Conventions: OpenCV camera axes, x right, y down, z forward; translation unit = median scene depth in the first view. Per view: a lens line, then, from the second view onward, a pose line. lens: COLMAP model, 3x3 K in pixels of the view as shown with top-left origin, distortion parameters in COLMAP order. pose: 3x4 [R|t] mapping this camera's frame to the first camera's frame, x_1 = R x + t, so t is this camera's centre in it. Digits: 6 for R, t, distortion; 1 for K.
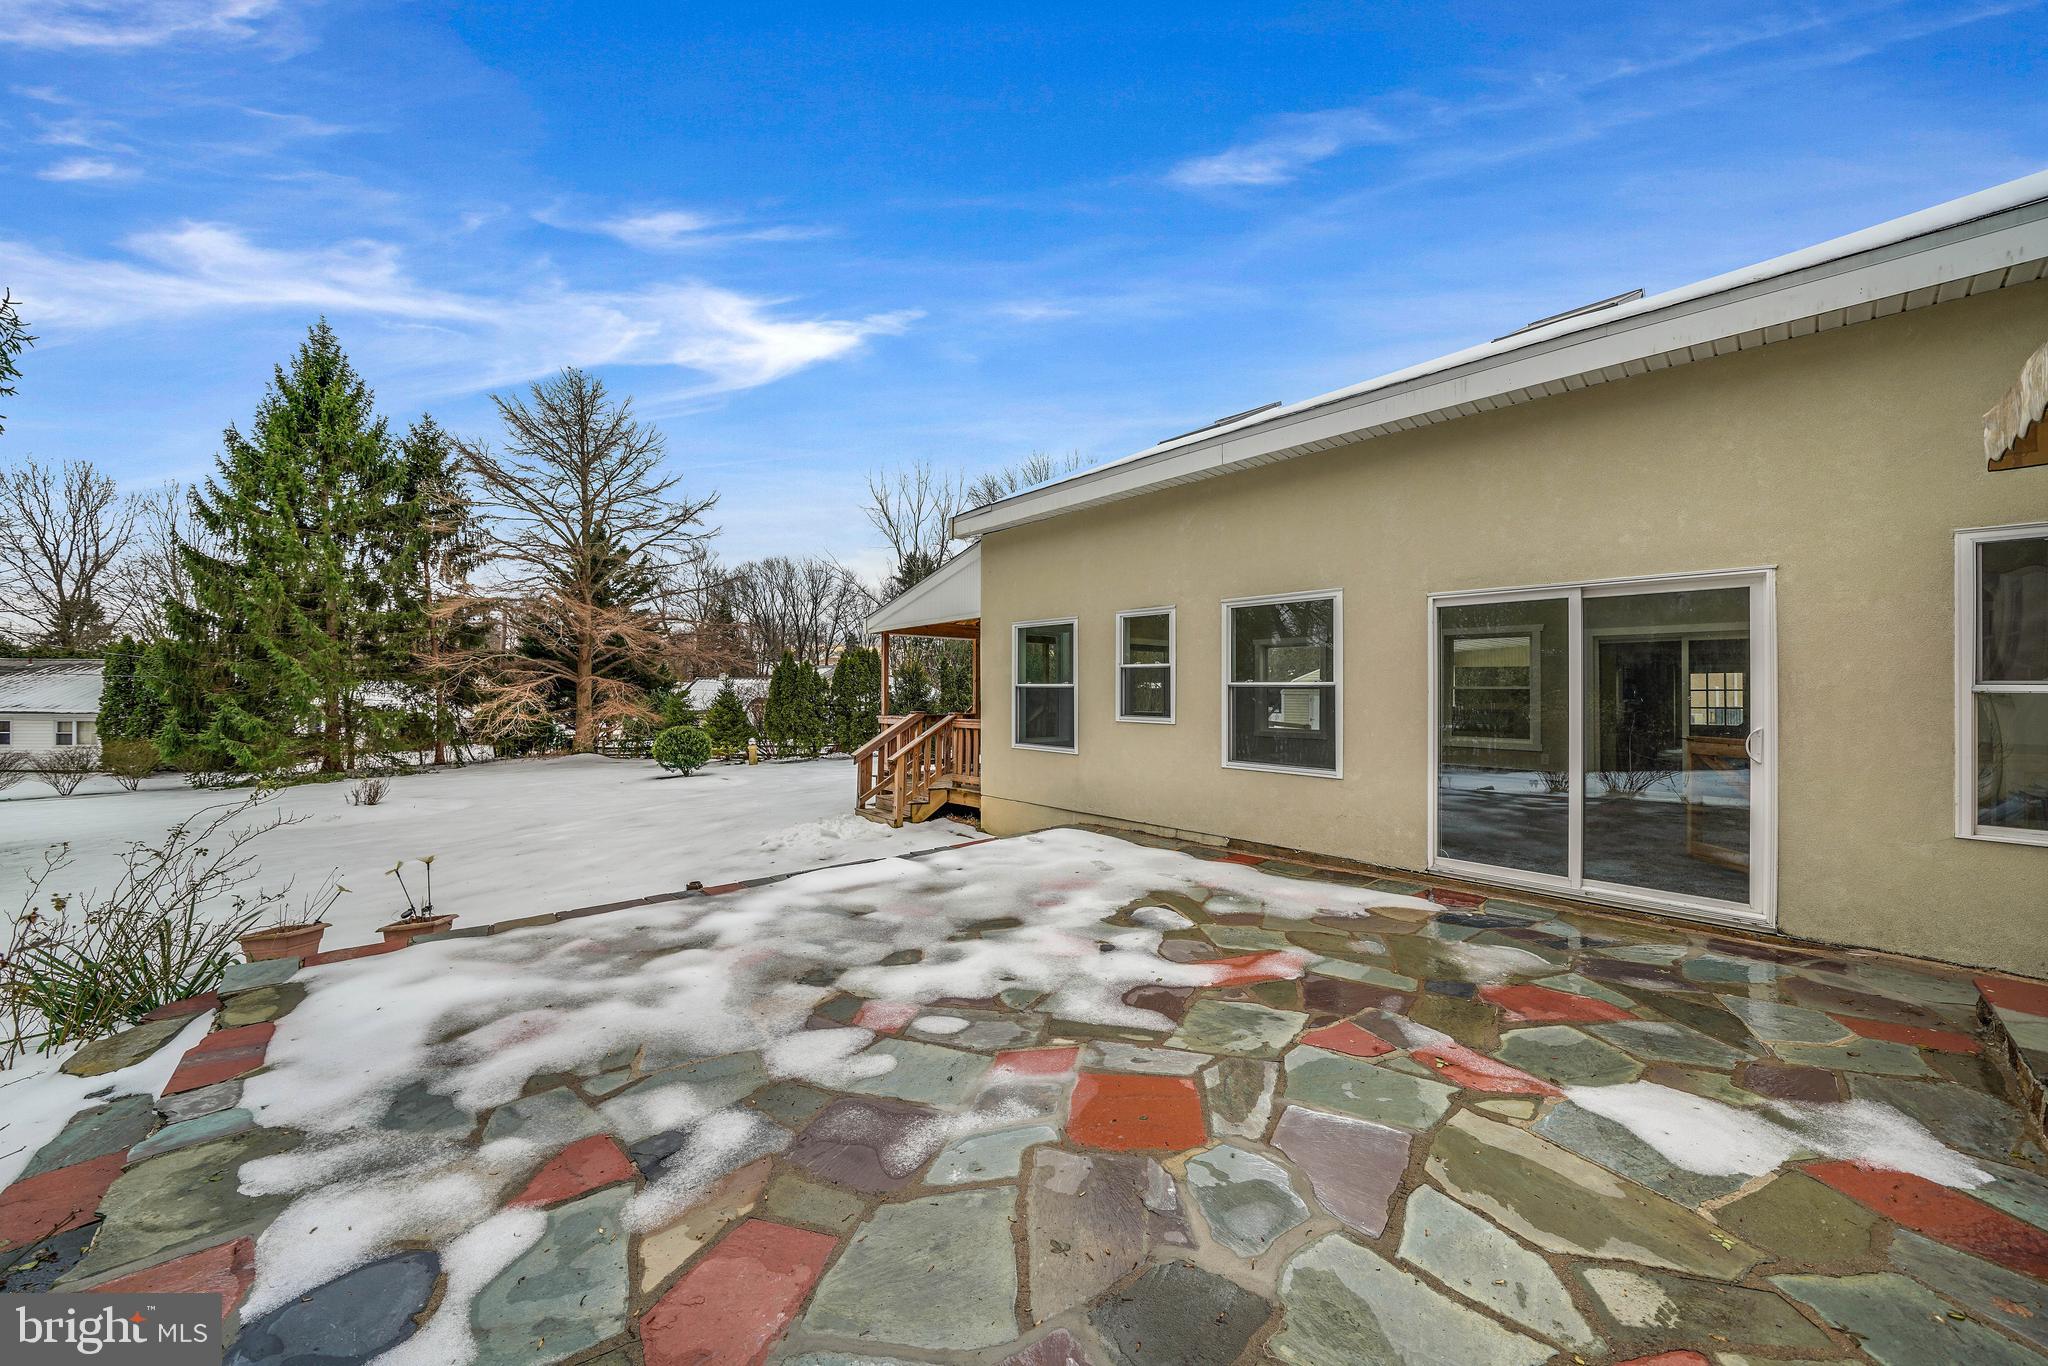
lens RADIAL K [[705.6, 0, 1039.6], [0, 705.6, 688.1], [0, 0, 1]] dist [-0.013179, 0.000750]
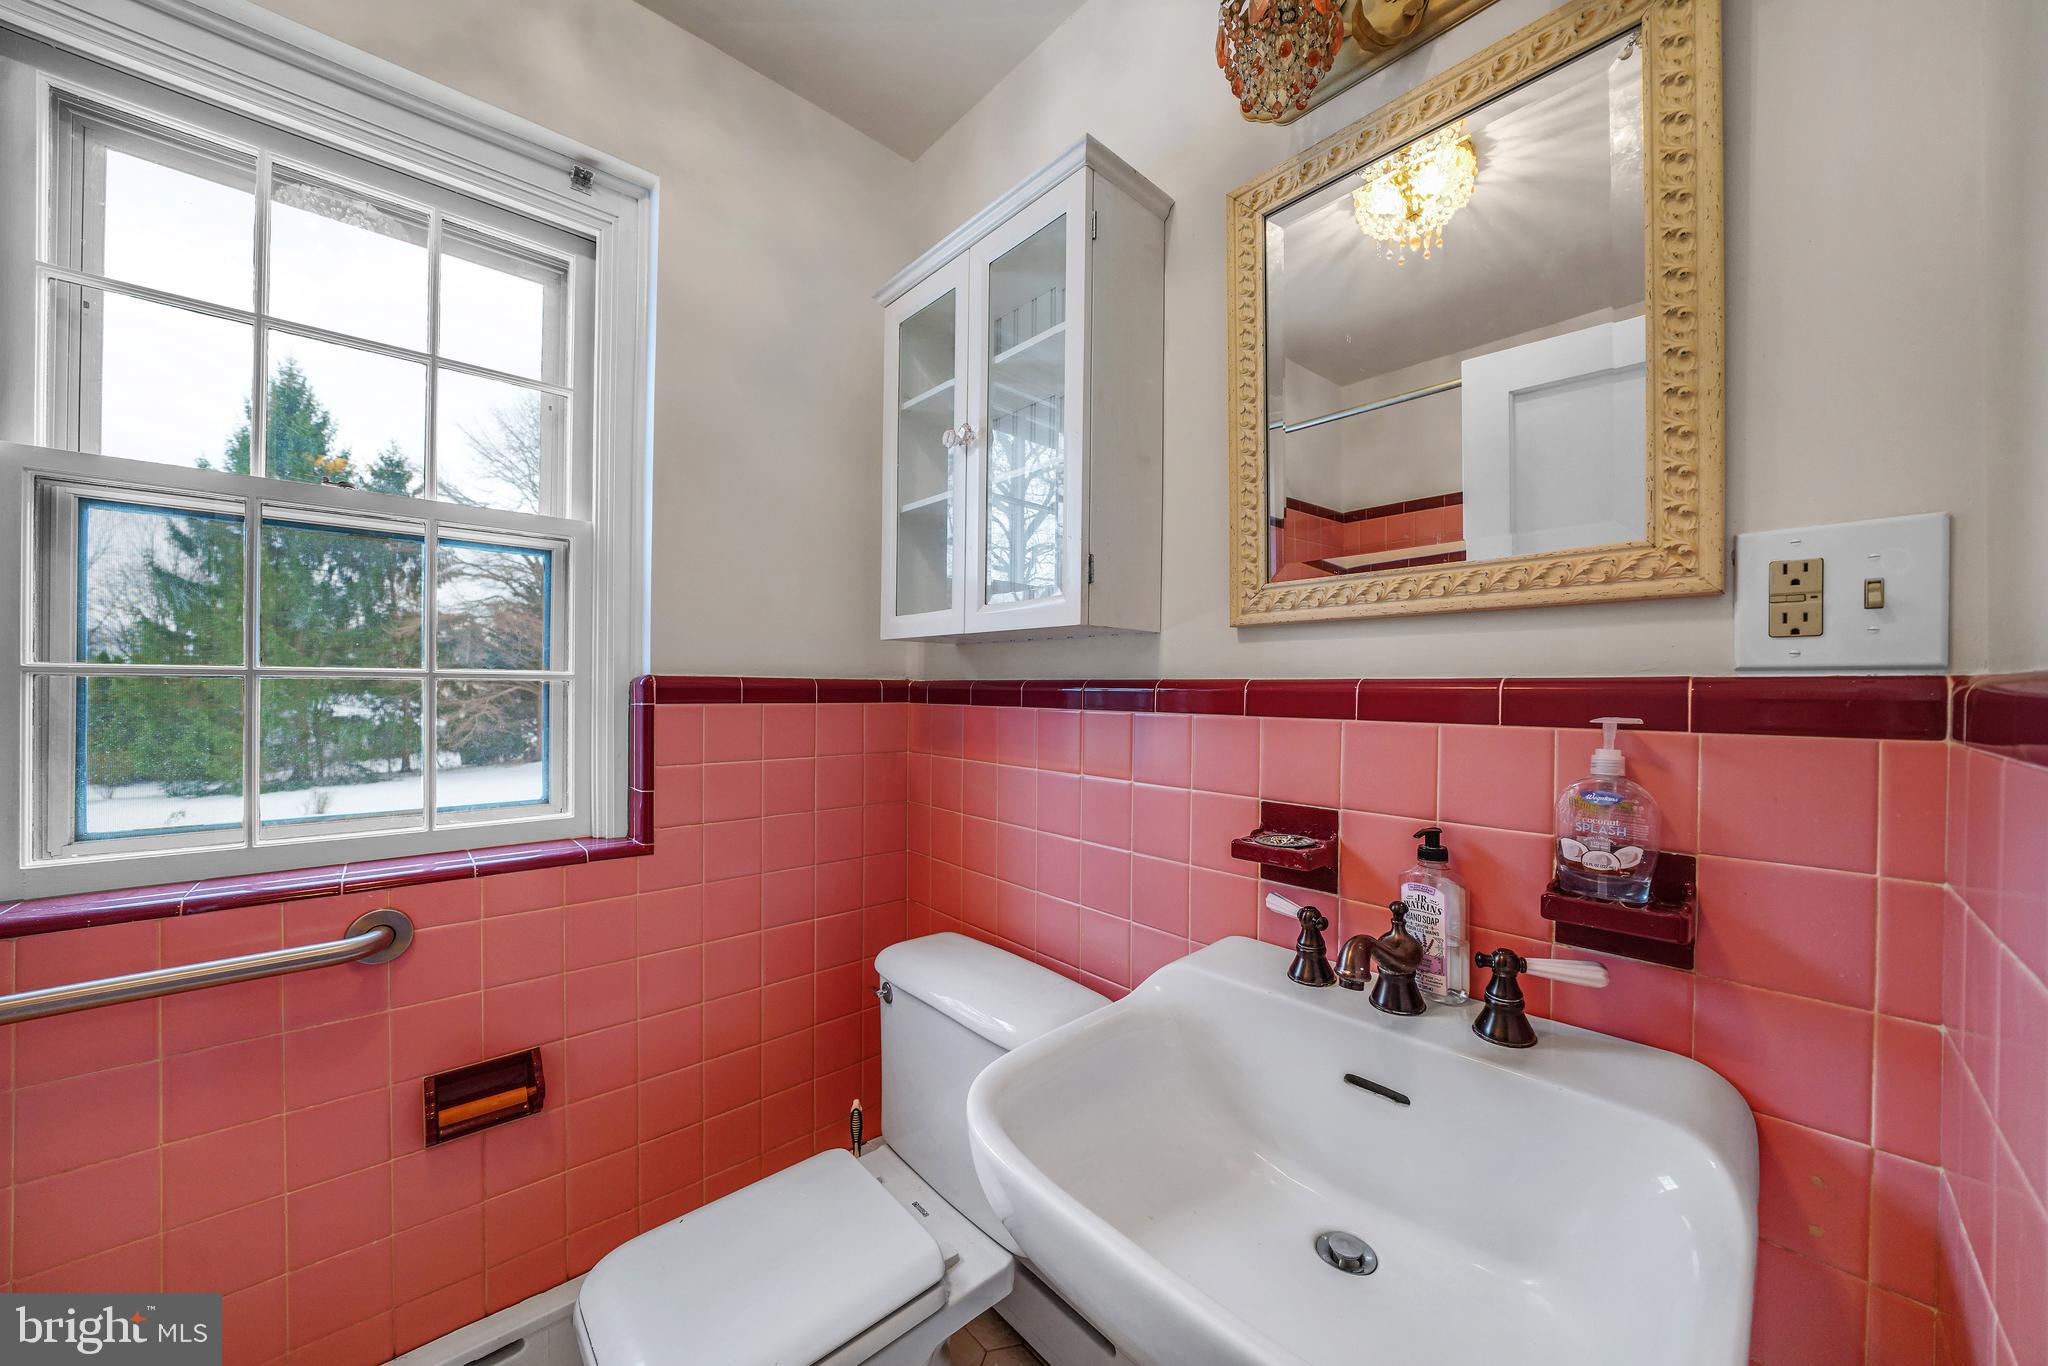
lens RADIAL K [[705.6, 0, 1045.9], [0, 705.6, 692.6], [0, 0, 1]] dist [-0.013179, 0.000750]
pose [[0.999908, -0.001439, 0.013486, 0.099943], [0.001381, 0.999990, 0.004319, -0.015156], [-0.013492, -0.004300, 0.999900, -0.070947]]
